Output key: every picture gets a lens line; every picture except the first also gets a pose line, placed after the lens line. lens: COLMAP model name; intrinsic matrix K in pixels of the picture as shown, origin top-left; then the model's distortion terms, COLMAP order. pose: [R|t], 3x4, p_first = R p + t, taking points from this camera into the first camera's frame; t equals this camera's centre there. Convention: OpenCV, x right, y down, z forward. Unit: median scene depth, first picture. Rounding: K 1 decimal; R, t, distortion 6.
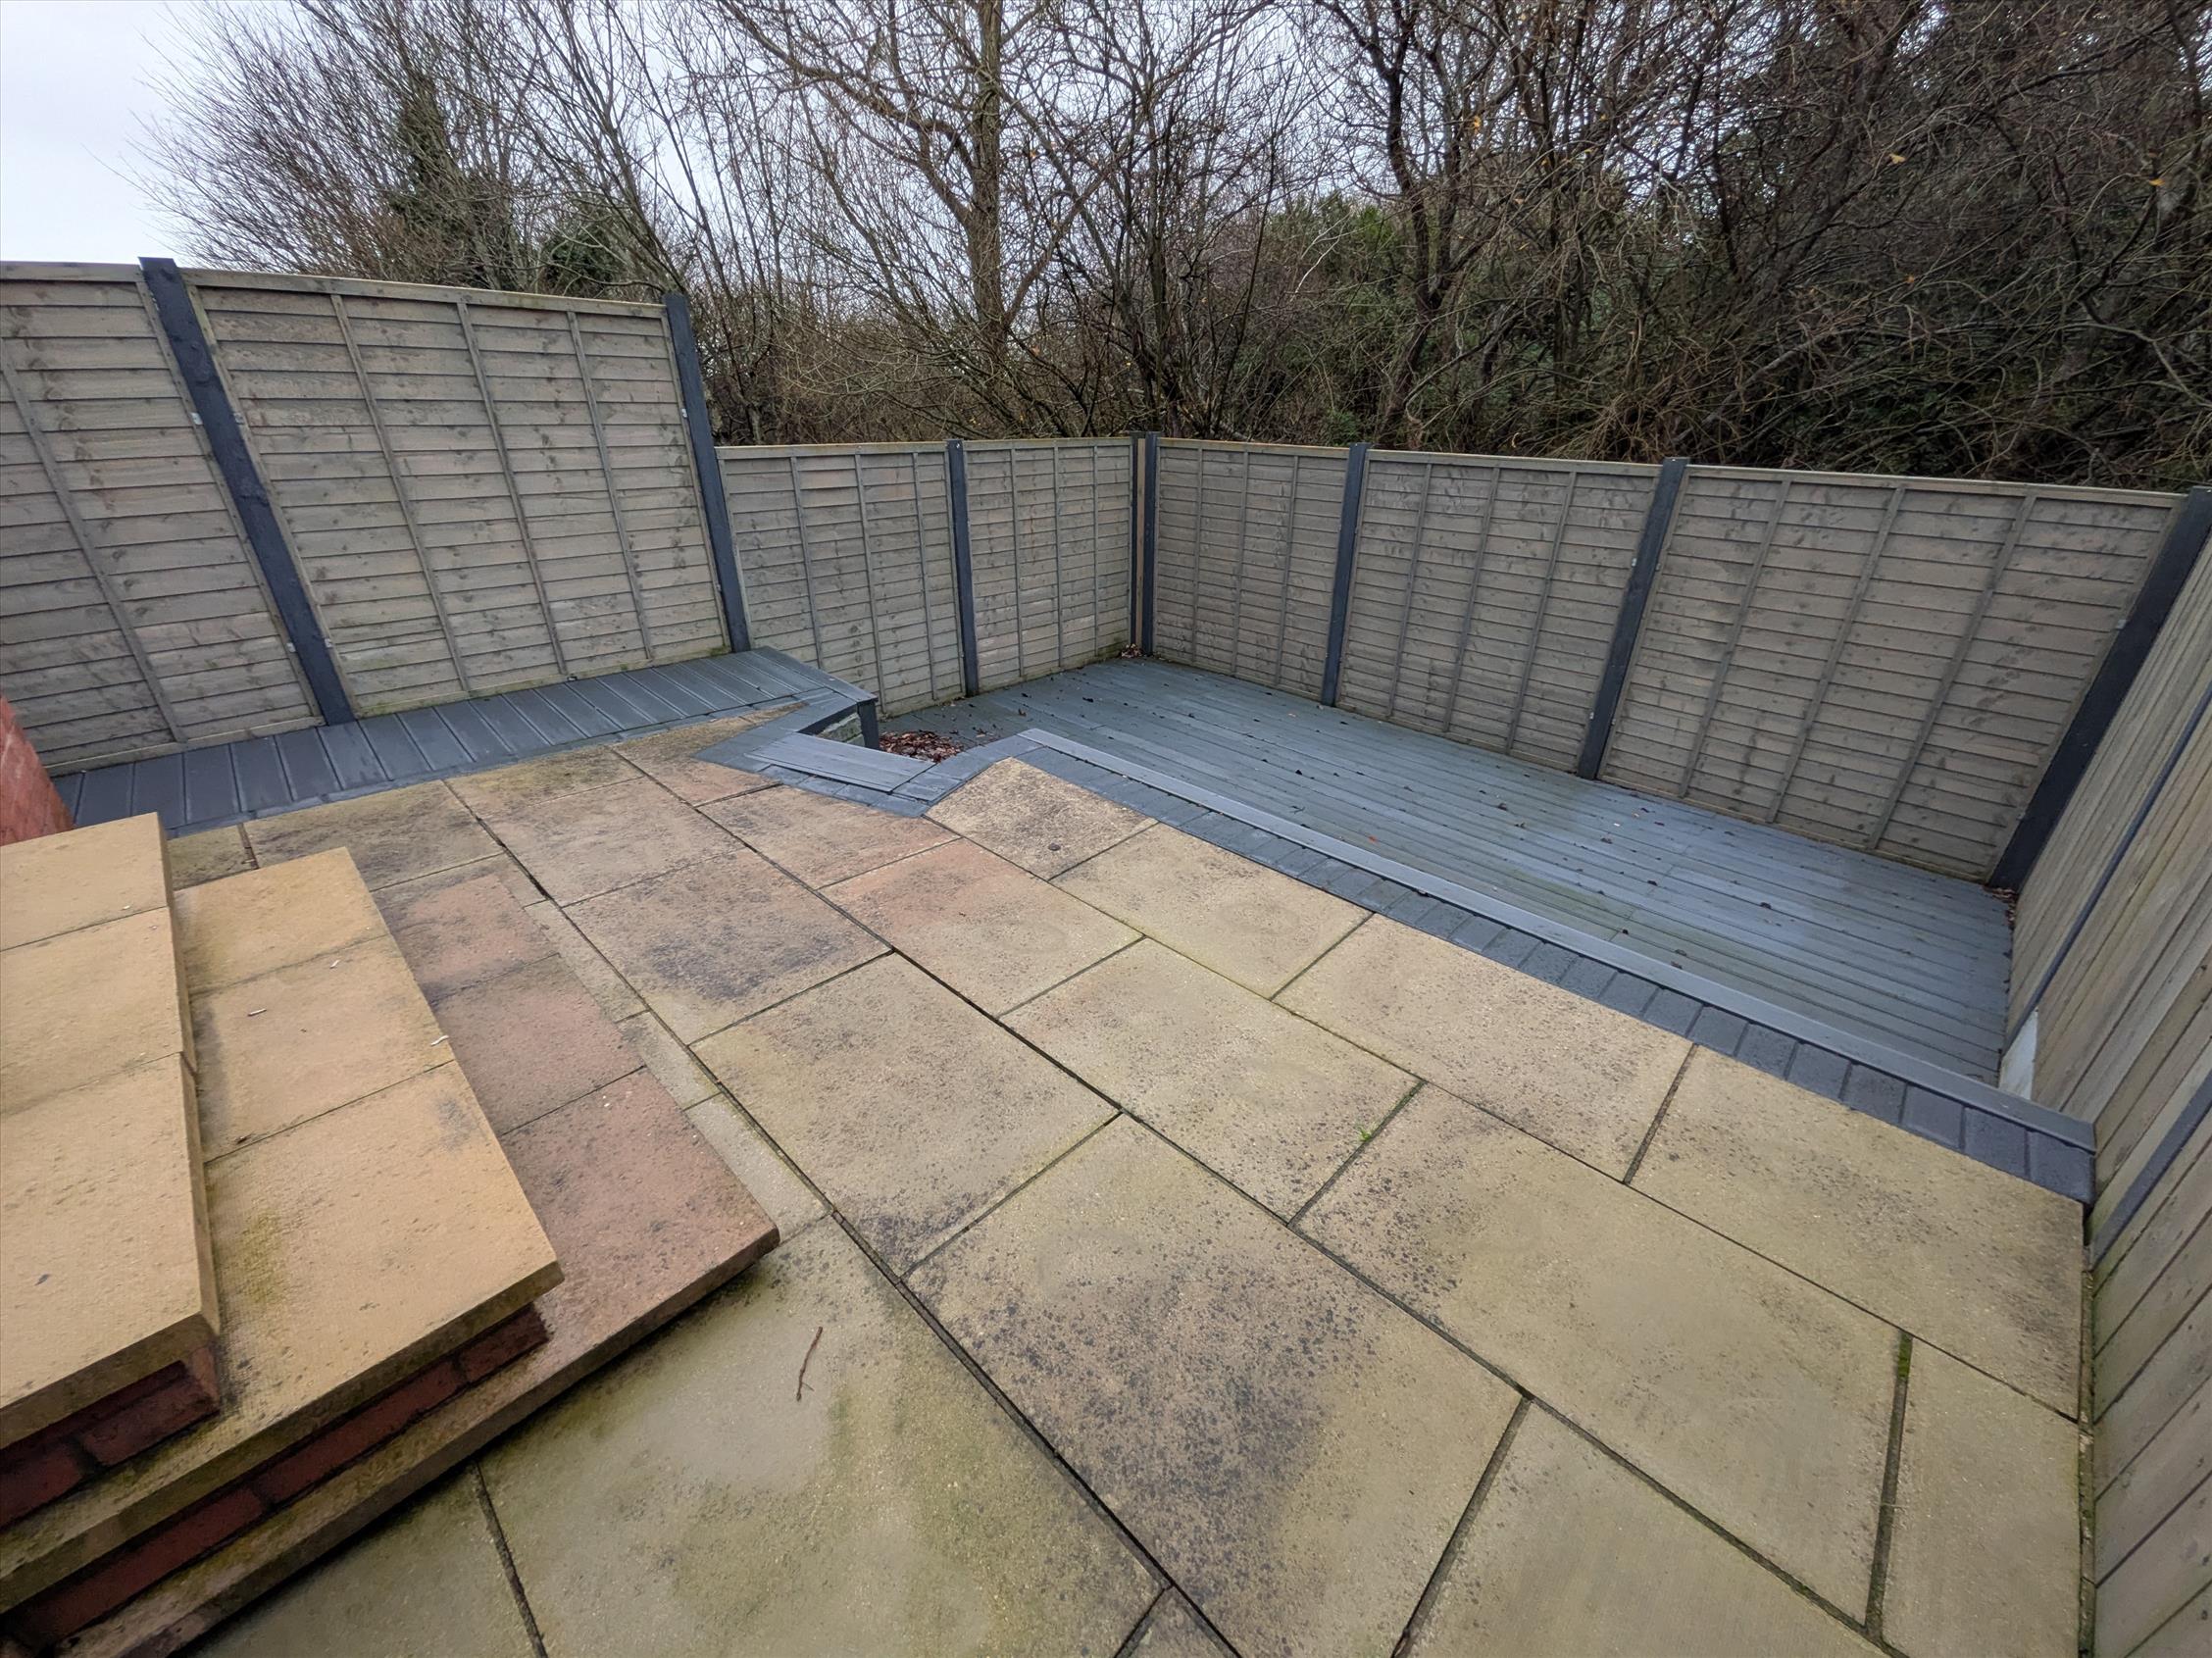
lens RADIAL K [[878.2, 0, 1108.2], [0, 878.2, 823.7], [0, 0, 1]] dist [0.003282, 0.000339]
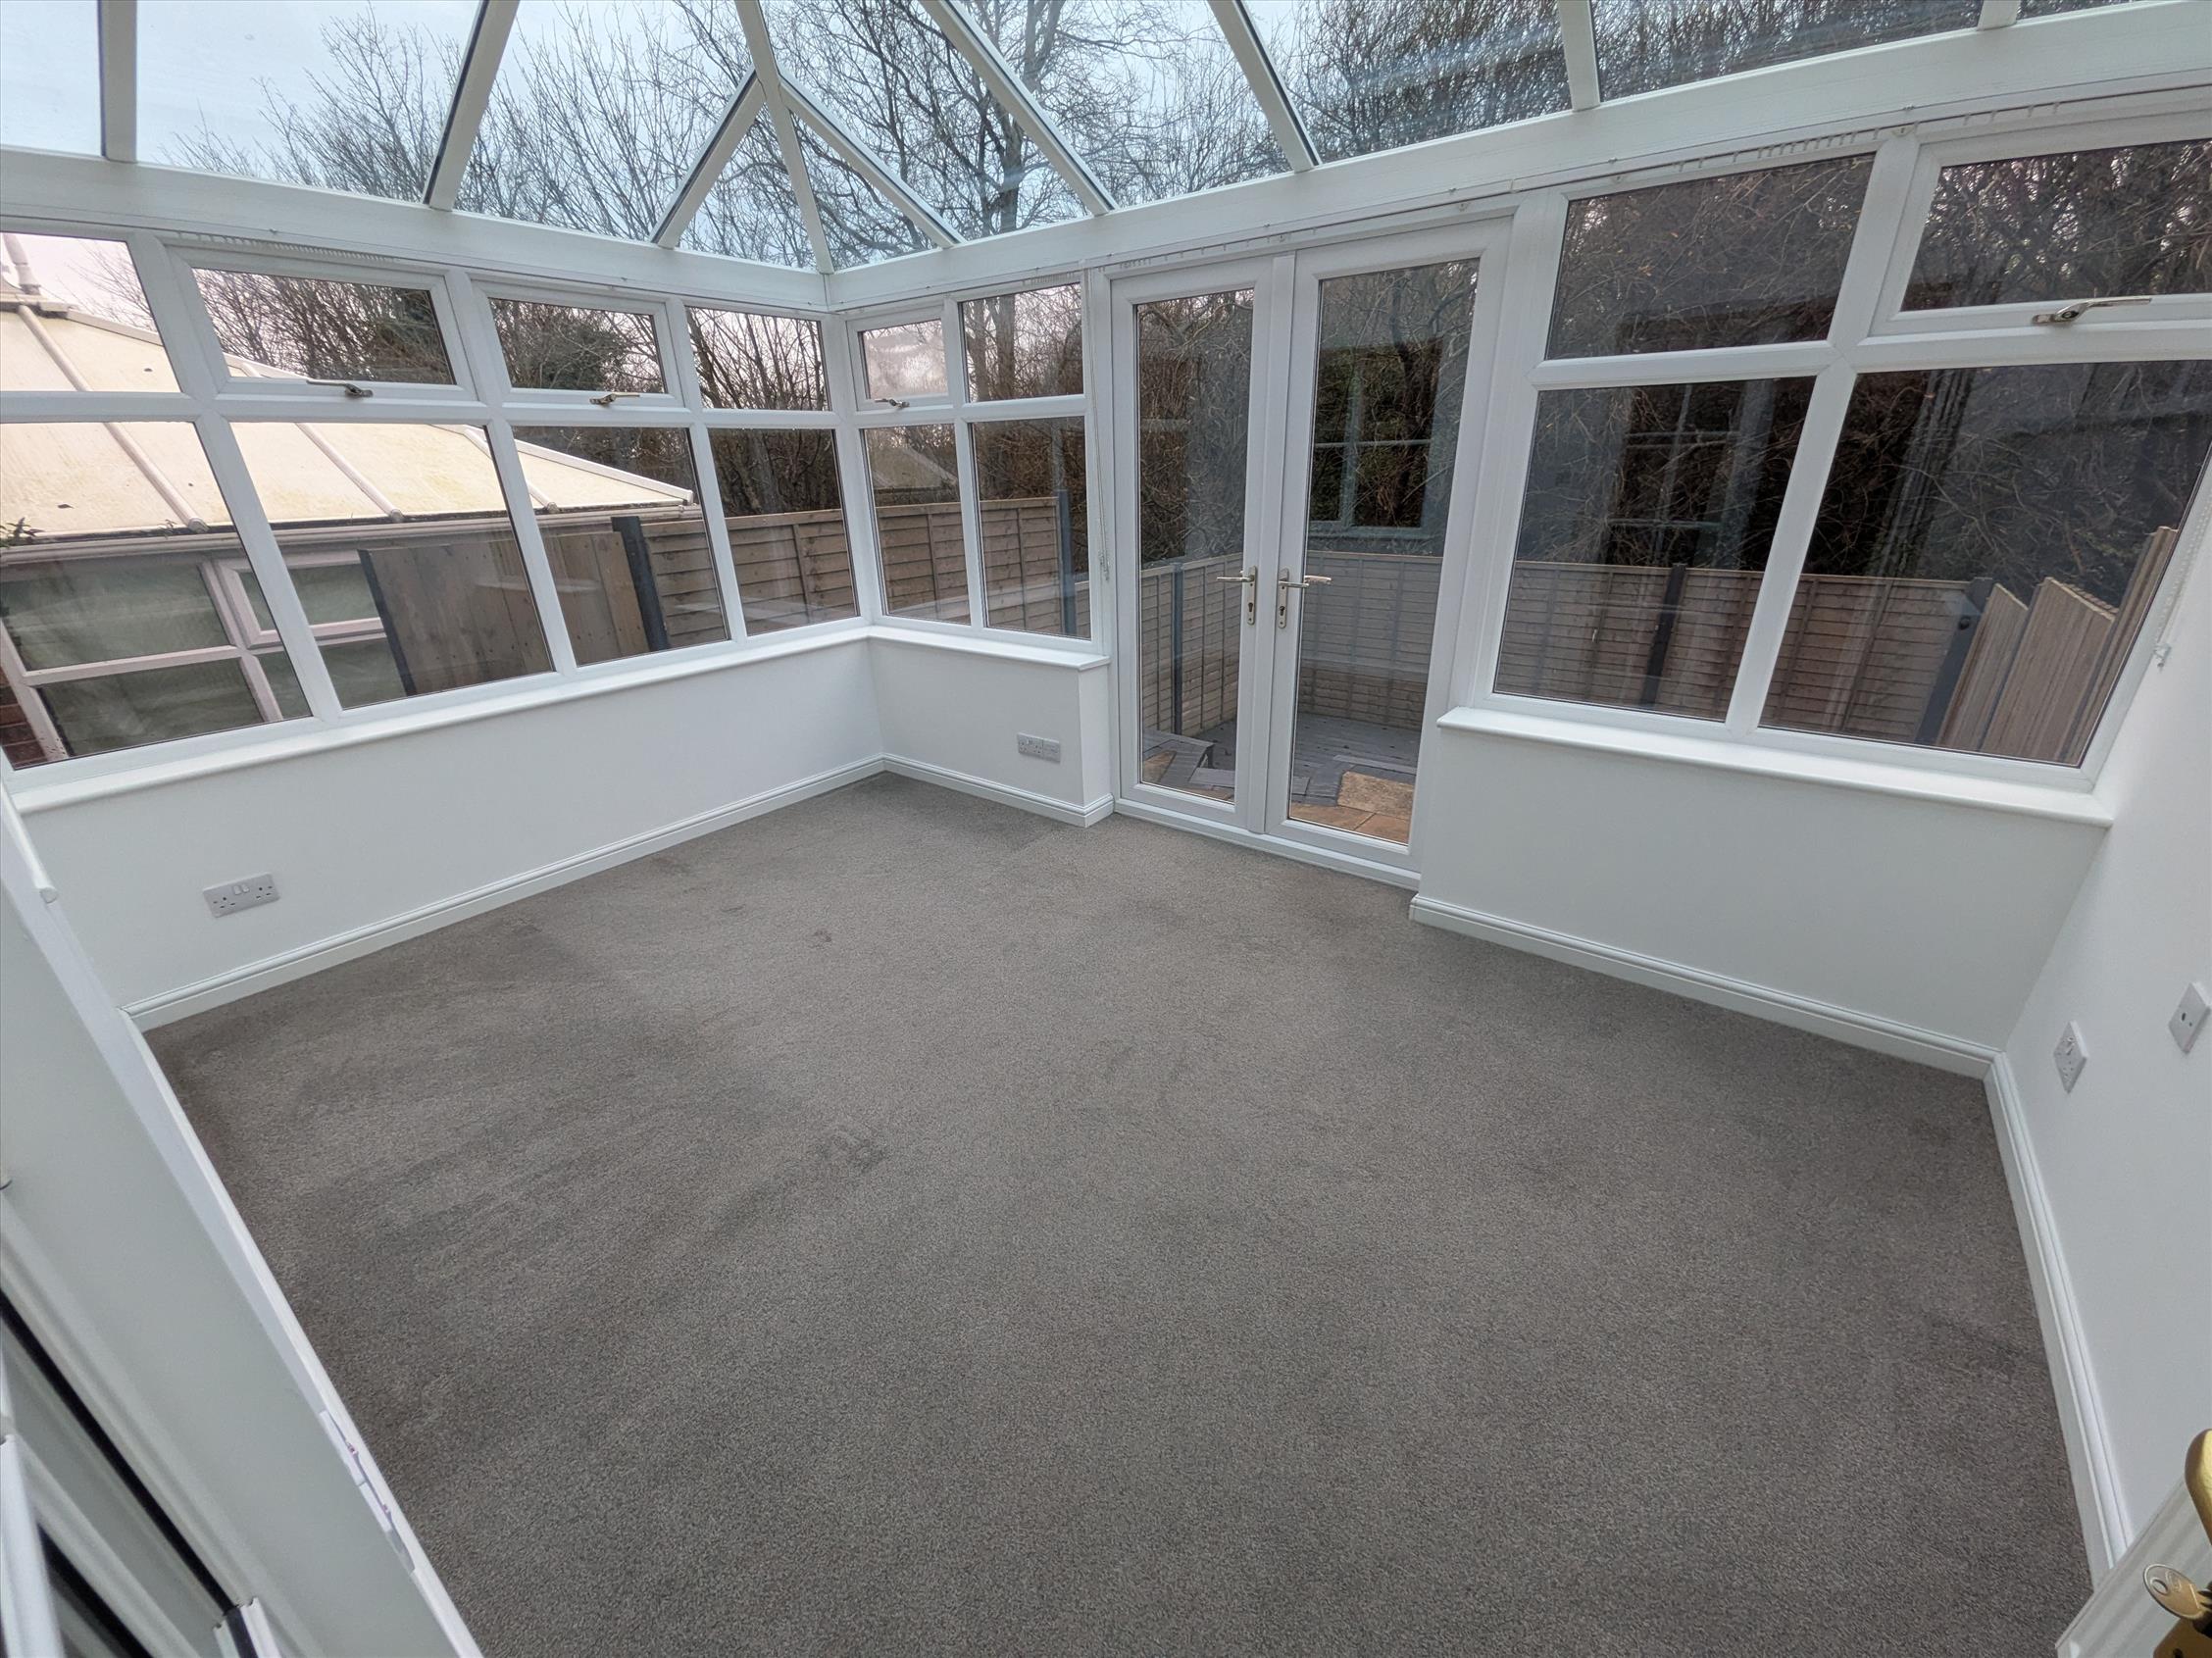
lens RADIAL K [[878.2, 0, 1110.8], [0, 878.2, 832.1], [0, 0, 1]] dist [0.003282, 0.000339]
pose [[0.990940, -0.078189, 0.109201, -0.546038], [0.083669, 0.995407, -0.046526, 0.055722], [-0.105061, 0.055241, 0.992930, -0.421099]]
